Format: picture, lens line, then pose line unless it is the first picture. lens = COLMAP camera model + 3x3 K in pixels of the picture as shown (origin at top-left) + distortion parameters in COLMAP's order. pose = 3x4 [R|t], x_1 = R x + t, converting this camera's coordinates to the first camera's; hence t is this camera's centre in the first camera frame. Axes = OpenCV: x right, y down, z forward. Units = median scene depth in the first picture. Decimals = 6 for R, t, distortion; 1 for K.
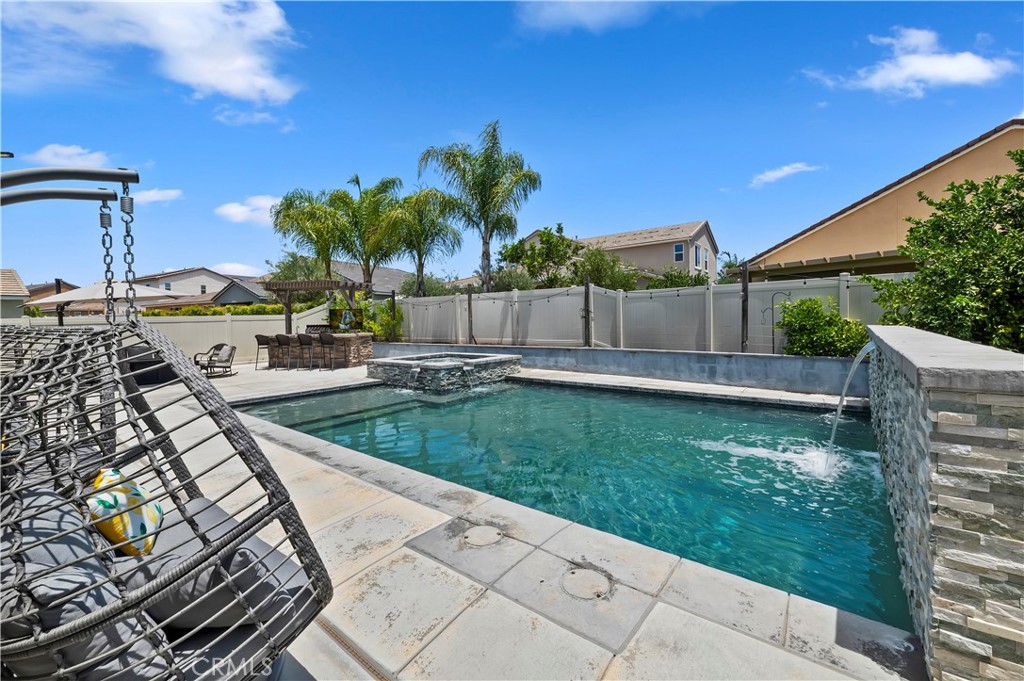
lens RADIAL K [[406.3, 0, 509.3], [0, 406.3, 317.8], [0, 0, 1]] dist [-0.001541, -0.000392]
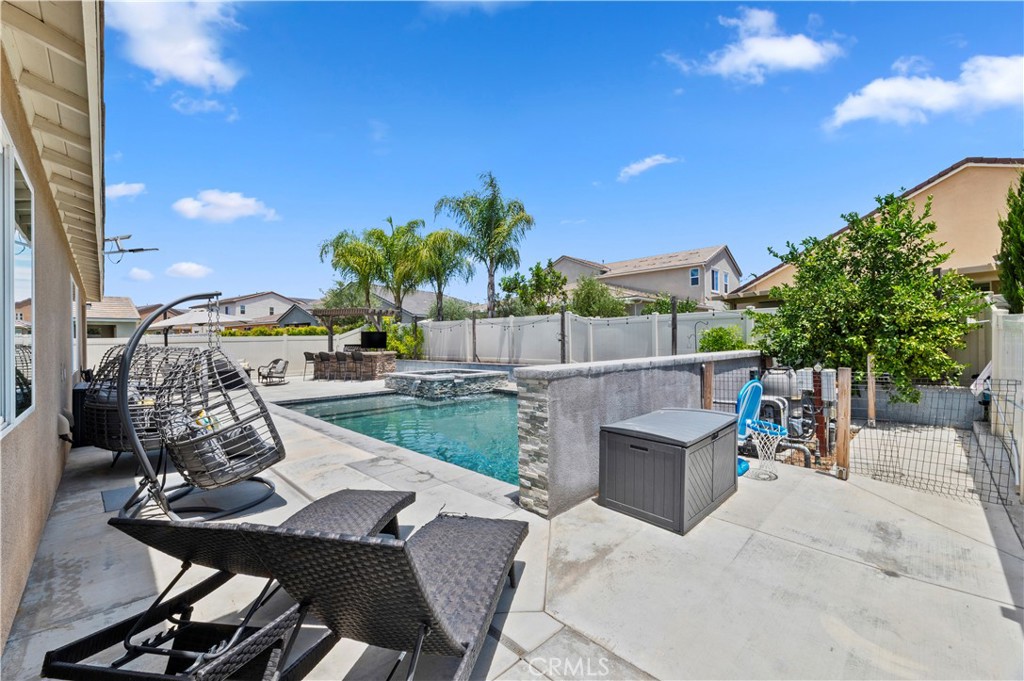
lens RADIAL K [[417.4, 0, 512.9], [0, 417.4, 328.1], [0, 0, 1]] dist [-0.001032, -0.000003]
pose [[0.992038, 0.004374, -0.125860, 0.162622], [-0.007181, 0.999735, -0.021857, -0.007626], [0.125731, 0.022586, 0.991807, -0.179307]]
